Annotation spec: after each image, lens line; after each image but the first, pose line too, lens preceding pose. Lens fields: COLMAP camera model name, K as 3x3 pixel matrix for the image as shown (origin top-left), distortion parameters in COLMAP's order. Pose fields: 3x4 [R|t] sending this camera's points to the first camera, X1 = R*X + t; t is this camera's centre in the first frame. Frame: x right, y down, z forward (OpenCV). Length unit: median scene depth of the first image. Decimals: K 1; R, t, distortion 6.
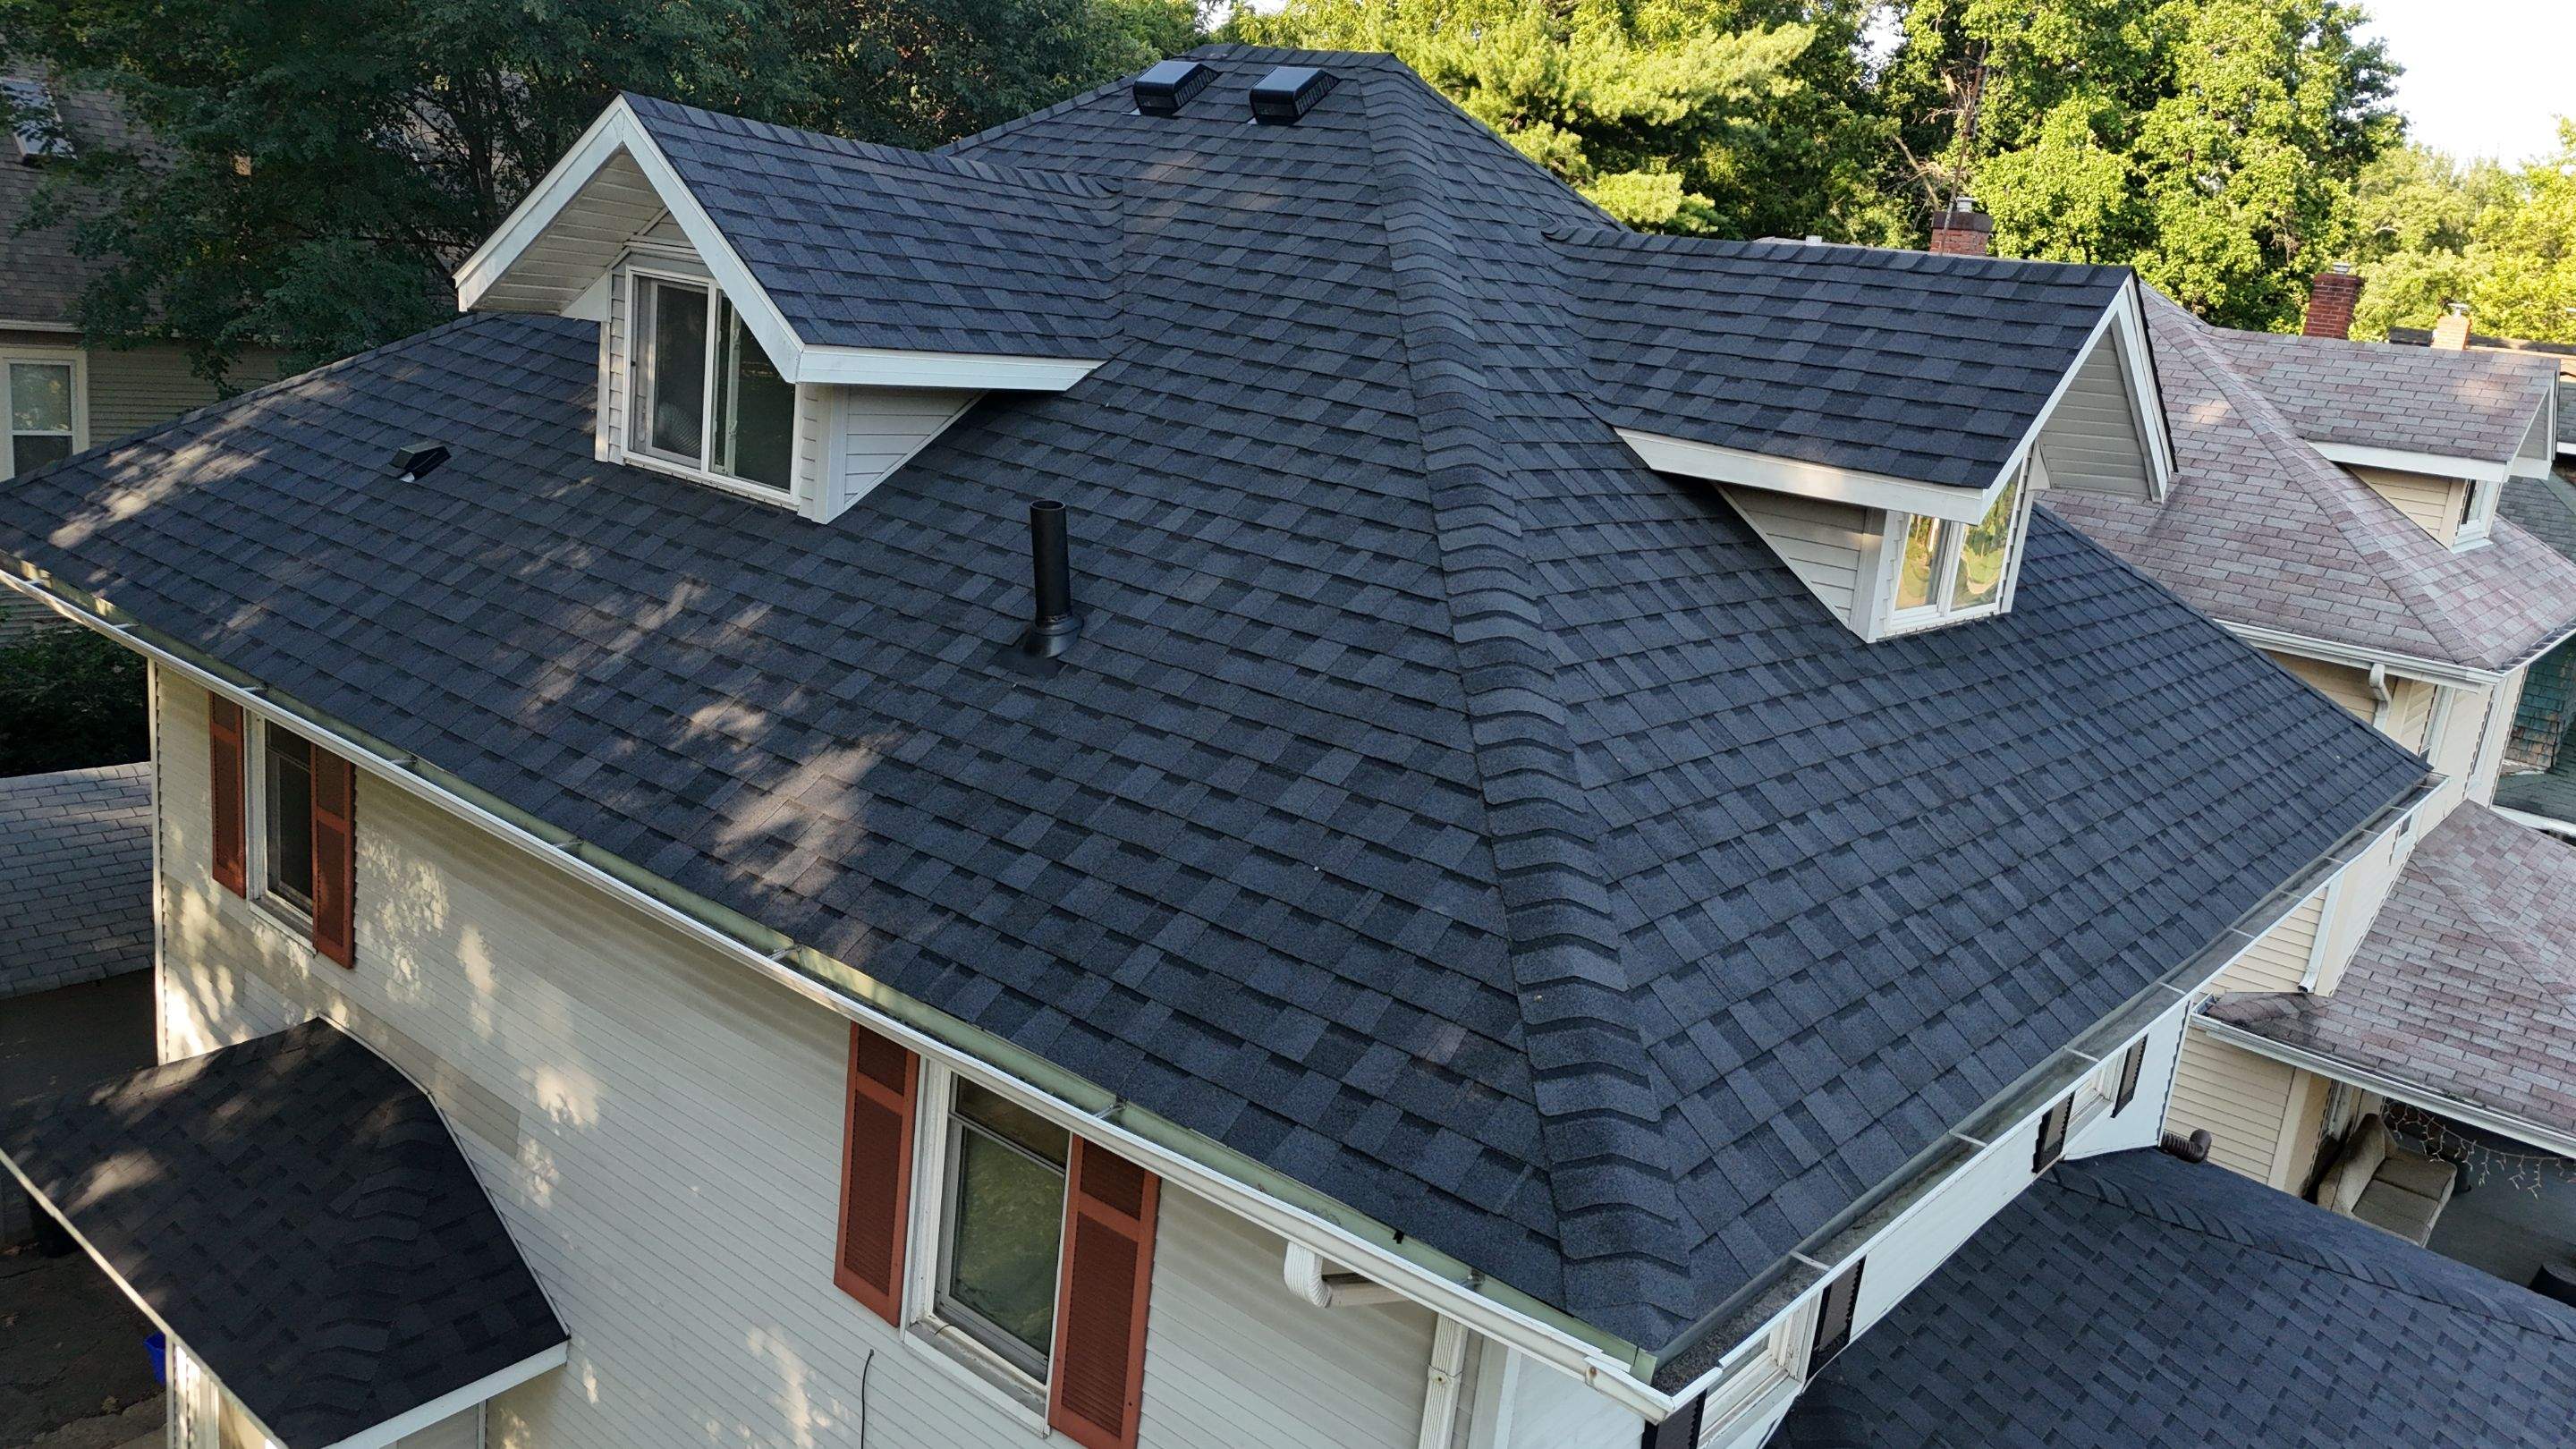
lens RADIAL K [[1888.7, 0, 1301.2], [0, 1888.7, 722.8], [0, 0, 1]] dist [0.082044, -0.083379]
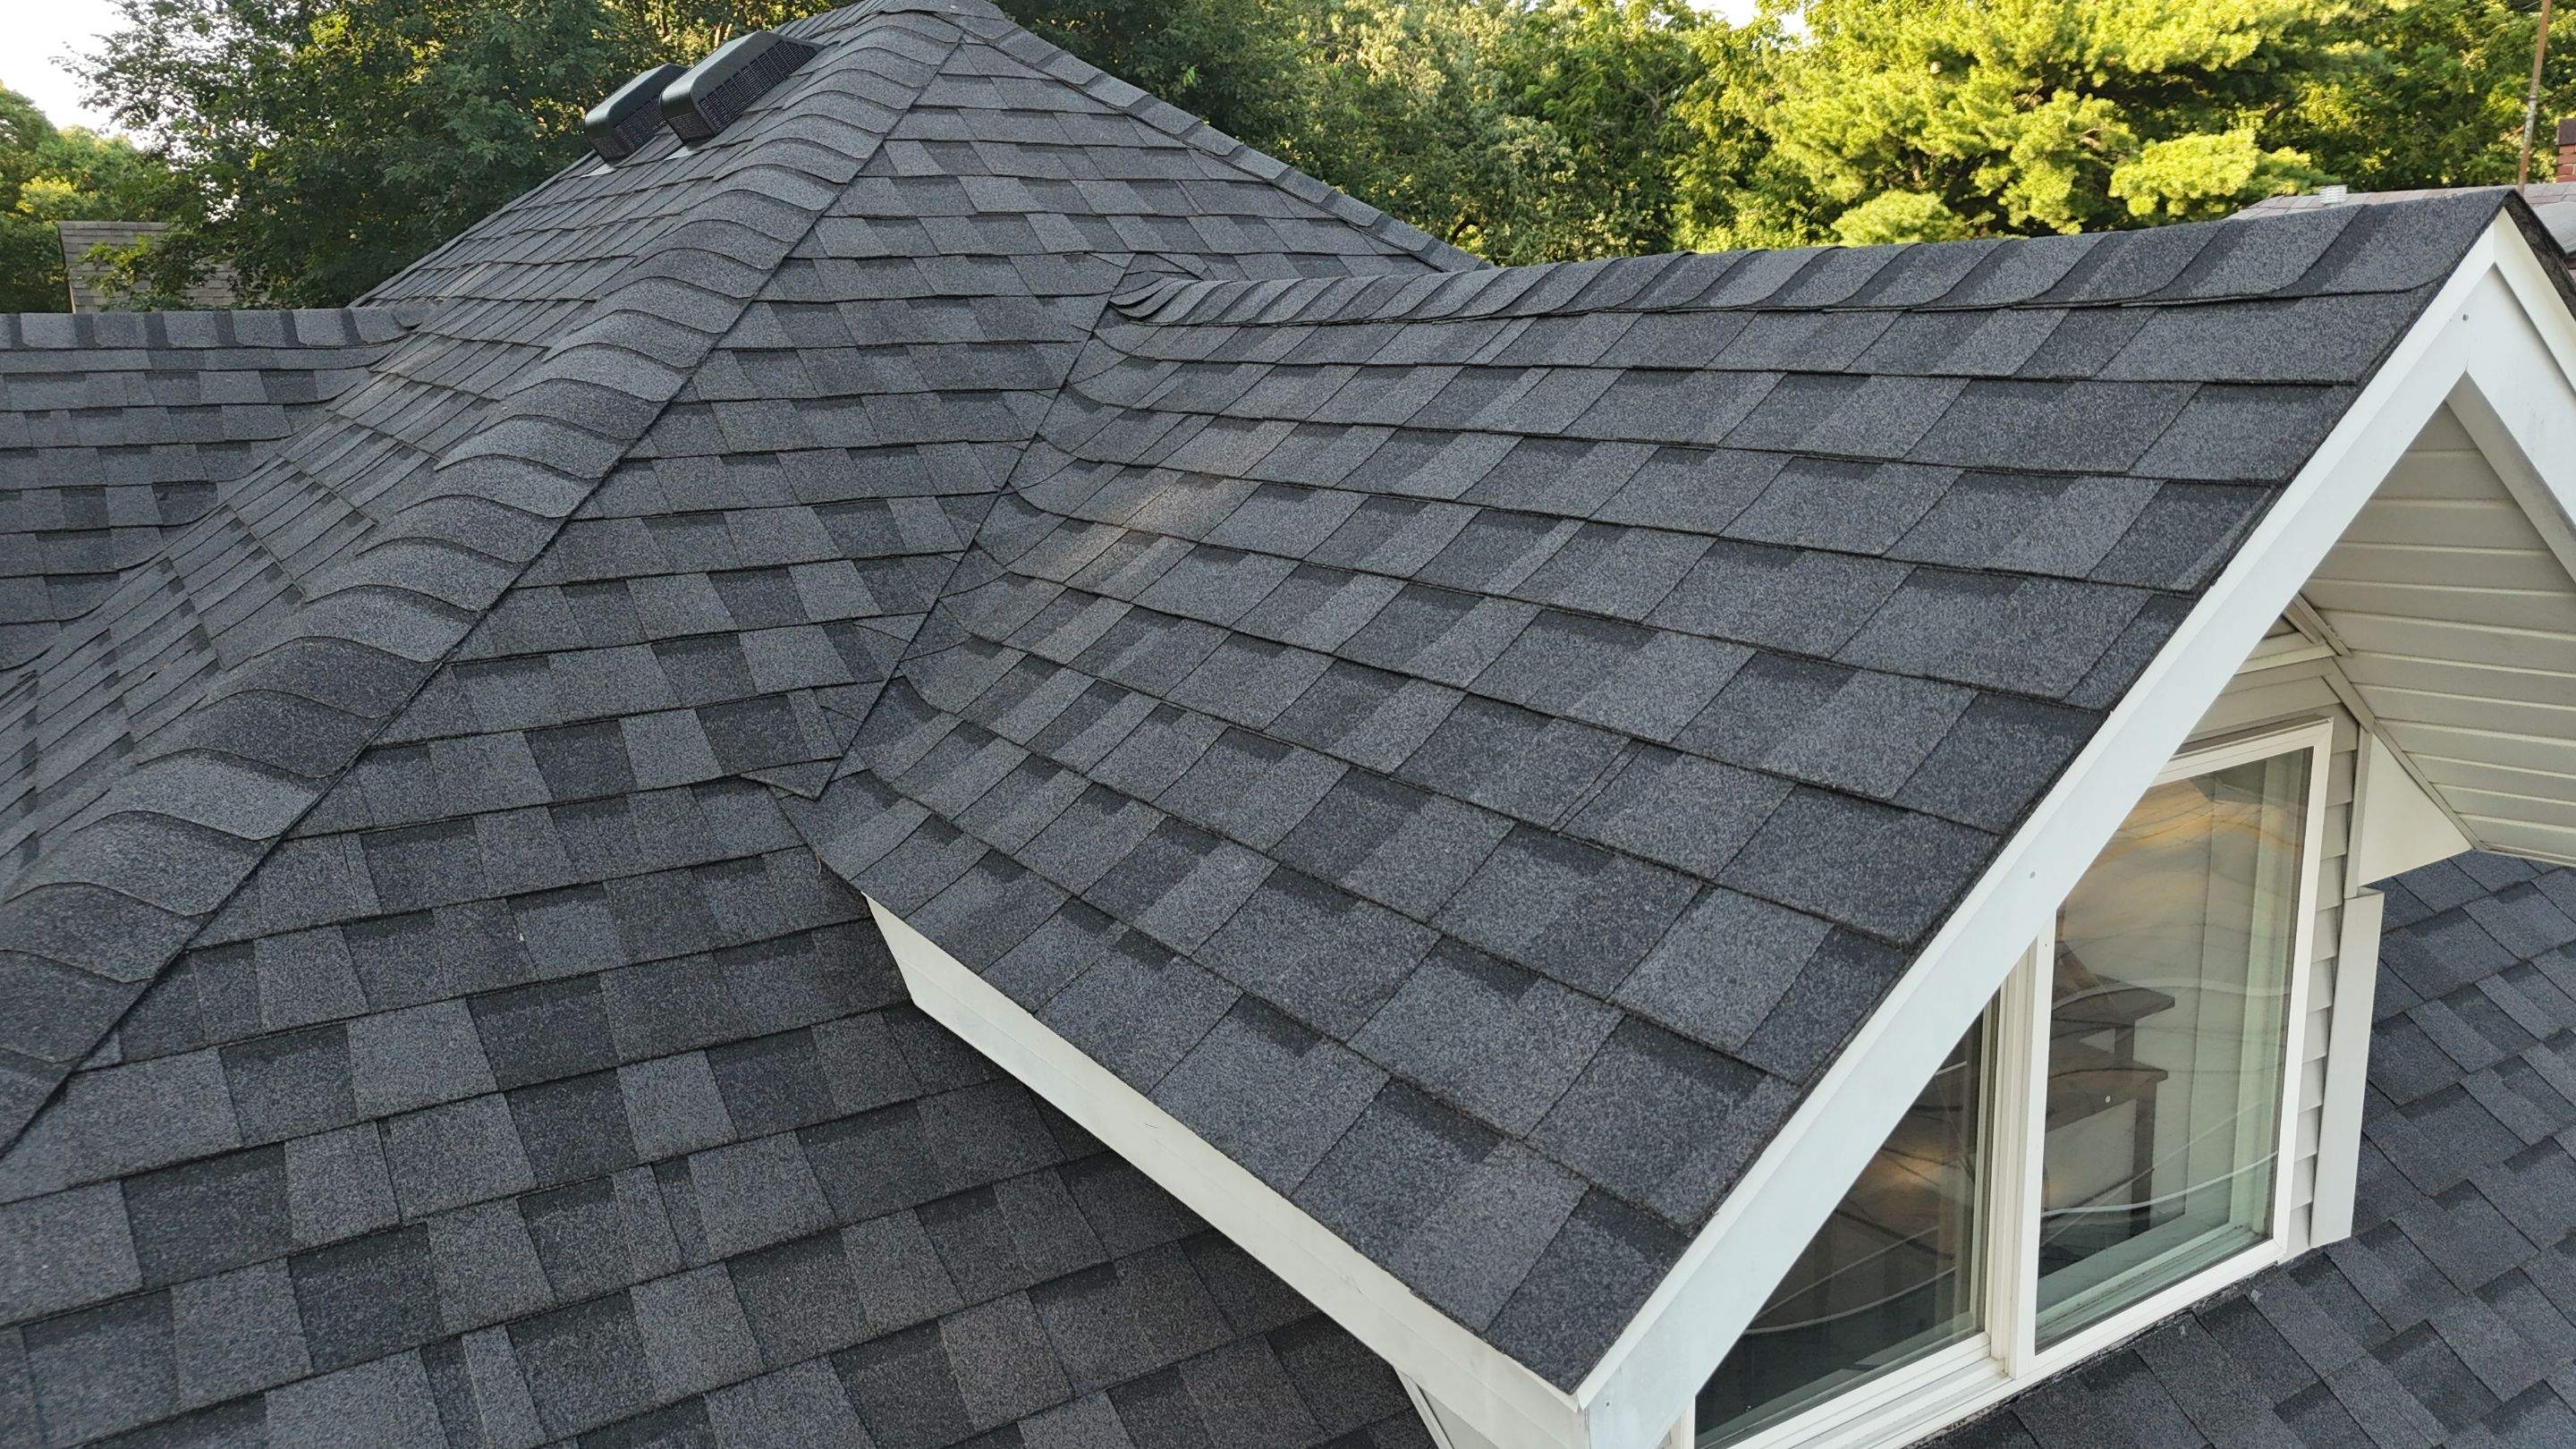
lens RADIAL K [[1888.7, 0, 1301.2], [0, 1888.7, 722.8], [0, 0, 1]] dist [0.082044, -0.083379]
pose [[0.944338, -0.065617, -0.322366, 0.166748], [0.054398, 0.997563, -0.043699, -0.075838], [0.324448, 0.023731, 0.945606, 0.328118]]
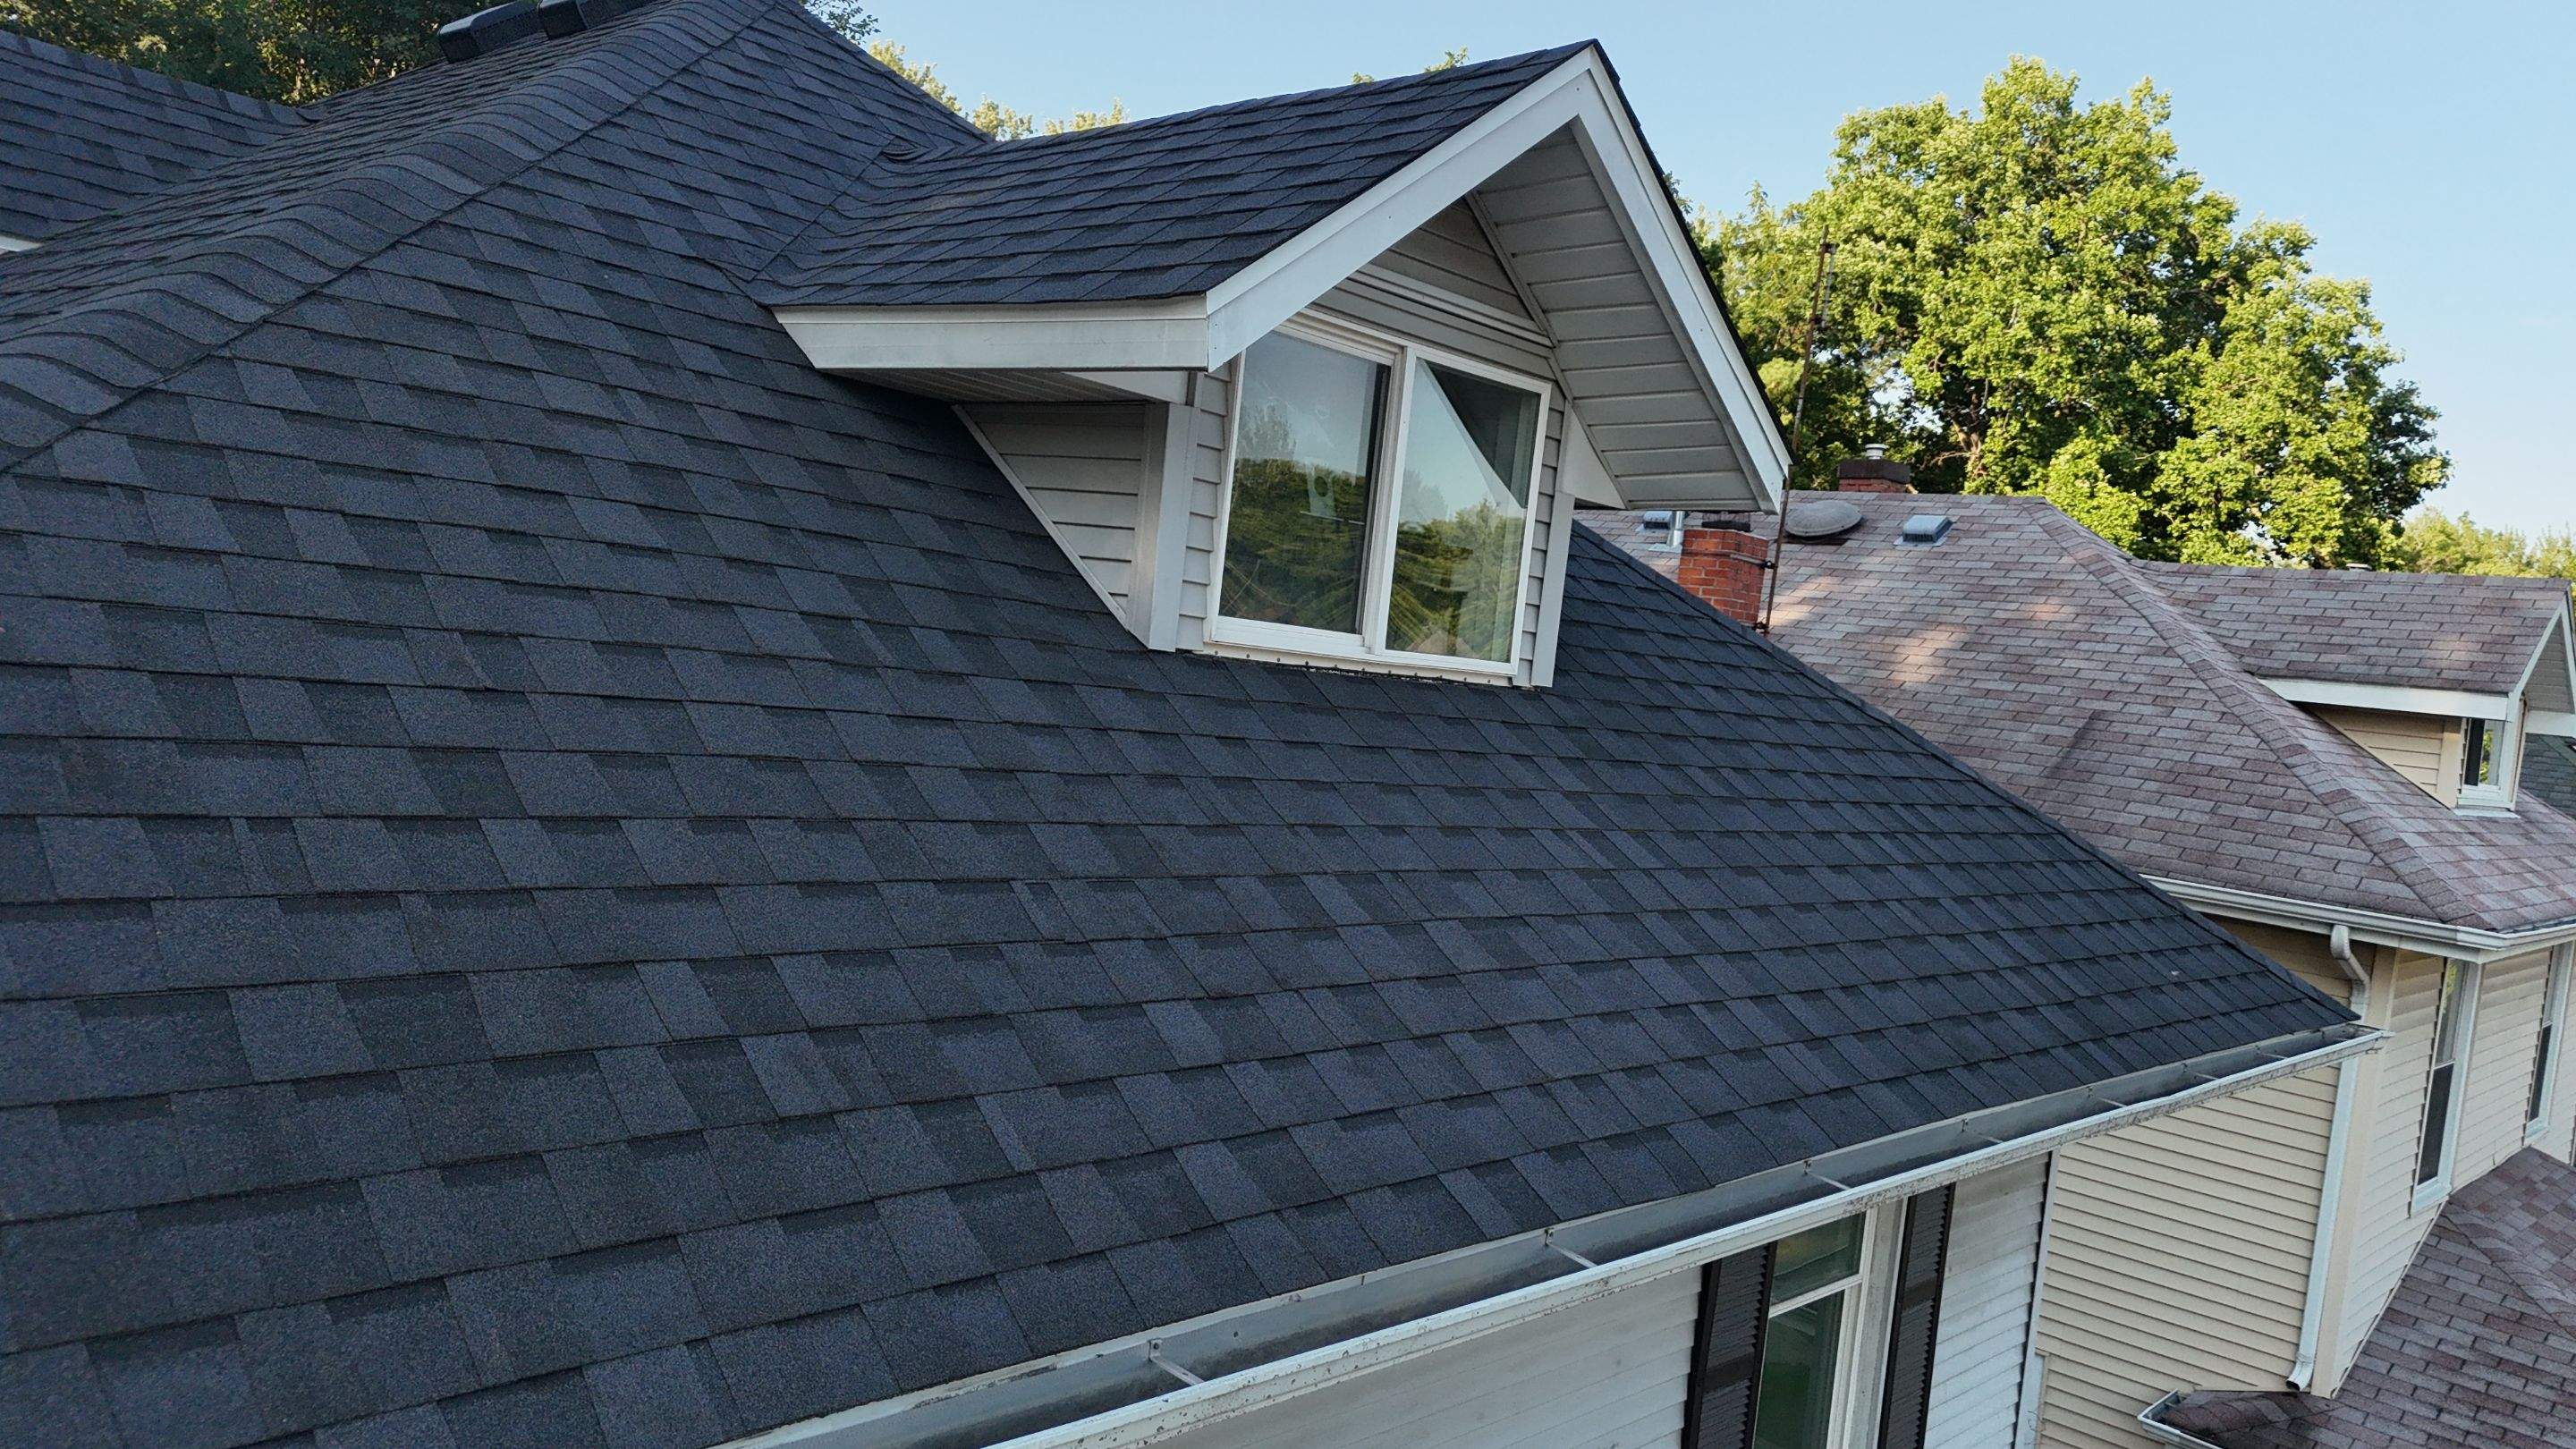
lens RADIAL K [[1888.7, 0, 1301.2], [0, 1888.7, 722.8], [0, 0, 1]] dist [0.082044, -0.083379]
pose [[0.998686, 0.005597, -0.050946, 0.171504], [-0.015862, 0.978972, -0.203376, 0.044318], [0.048737, 0.203917, 0.977774, 0.206053]]
